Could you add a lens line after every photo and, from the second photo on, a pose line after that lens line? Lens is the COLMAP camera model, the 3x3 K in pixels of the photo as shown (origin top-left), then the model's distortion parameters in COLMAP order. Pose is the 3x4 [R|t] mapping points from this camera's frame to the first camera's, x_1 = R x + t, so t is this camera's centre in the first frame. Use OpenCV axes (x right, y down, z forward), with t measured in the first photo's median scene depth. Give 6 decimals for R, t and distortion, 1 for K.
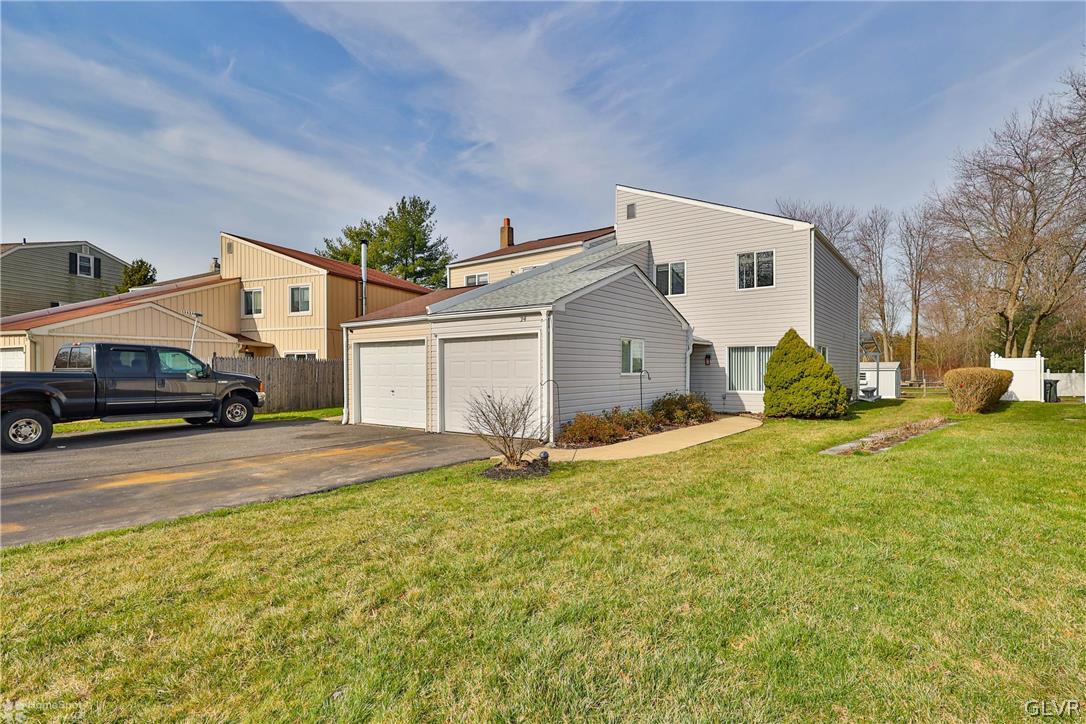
lens RADIAL K [[532.1, 0, 541.1], [0, 532.1, 368.1], [0, 0, 1]] dist [0.001613, 0.001776]
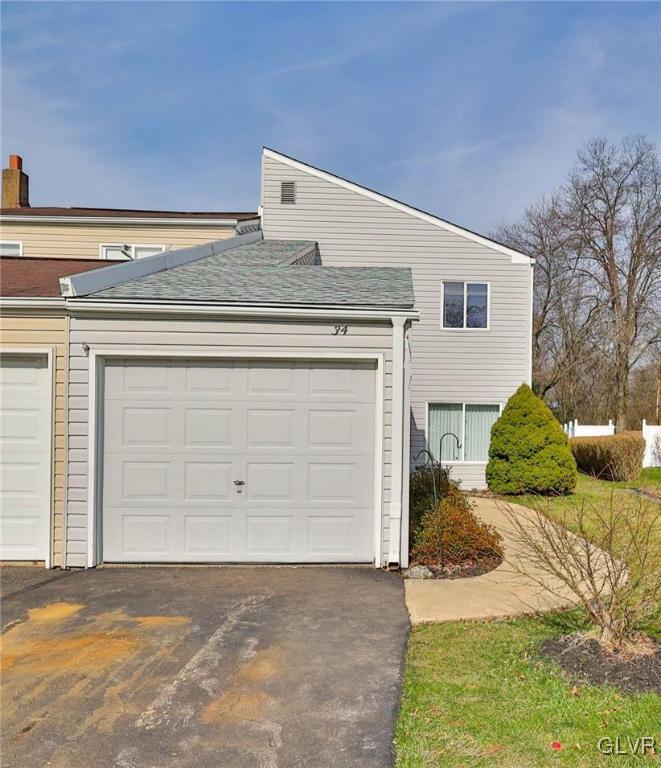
lens RADIAL K [[623.8, 0, 330.7], [0, 623.8, 435.9], [0, 0, 1]] dist [0.005269, 0.000613]
pose [[0.780475, 0.011154, 0.625088, -0.324319], [-0.018683, 0.999810, 0.005486, 0.005232], [-0.624908, -0.015960, 0.780535, 0.415926]]
